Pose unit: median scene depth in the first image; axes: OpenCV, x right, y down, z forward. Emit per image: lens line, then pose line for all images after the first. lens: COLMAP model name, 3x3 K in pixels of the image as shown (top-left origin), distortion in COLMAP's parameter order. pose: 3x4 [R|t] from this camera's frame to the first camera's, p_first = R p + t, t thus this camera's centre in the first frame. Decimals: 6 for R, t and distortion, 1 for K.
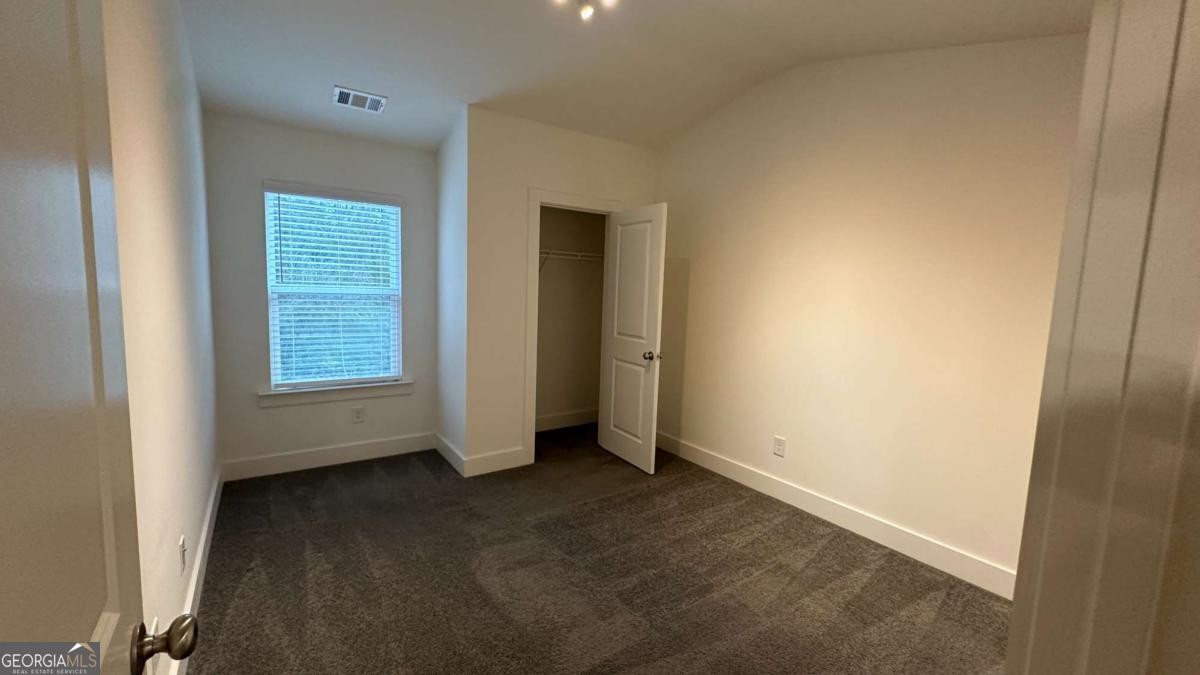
lens RADIAL K [[479.2, 0, 600.0], [0, 479.2, 337.5], [0, 0, 1]] dist [0.000818, 0.000058]
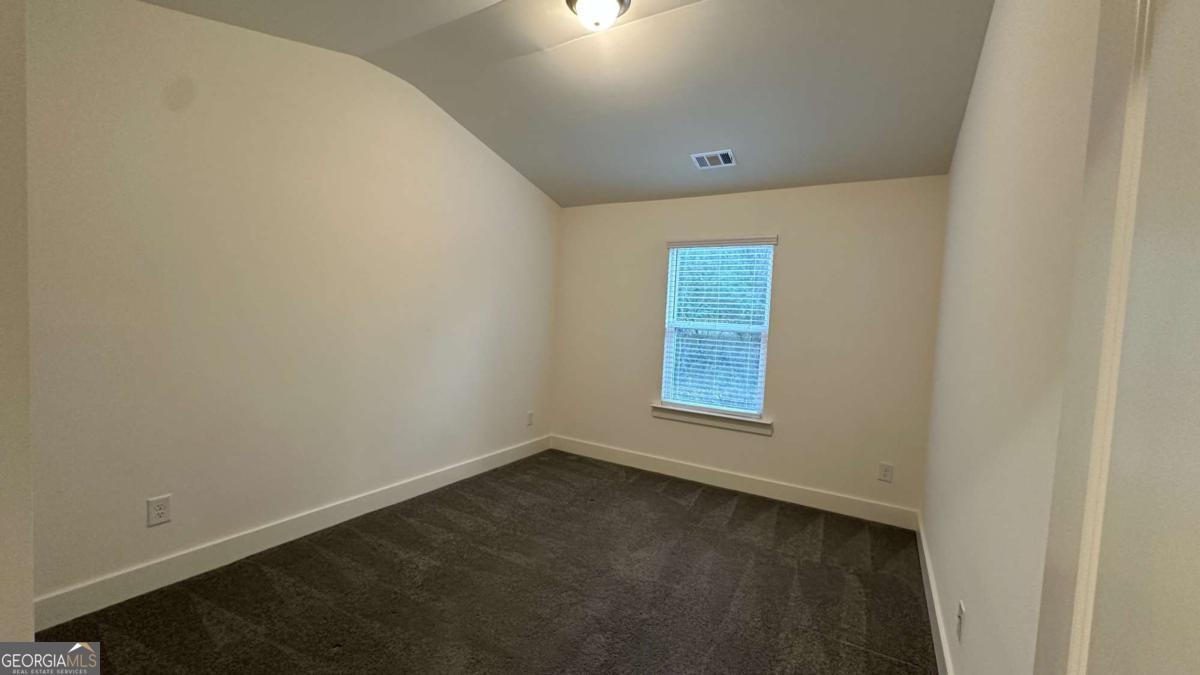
lens RADIAL K [[479.2, 0, 600.0], [0, 479.2, 337.5], [0, 0, 1]] dist [0.000818, 0.000058]
pose [[0.400496, 0.027987, -0.915871, 0.364568], [-0.127653, 0.991490, -0.025523, -0.009256], [0.907363, 0.127136, 0.400660, 0.300378]]
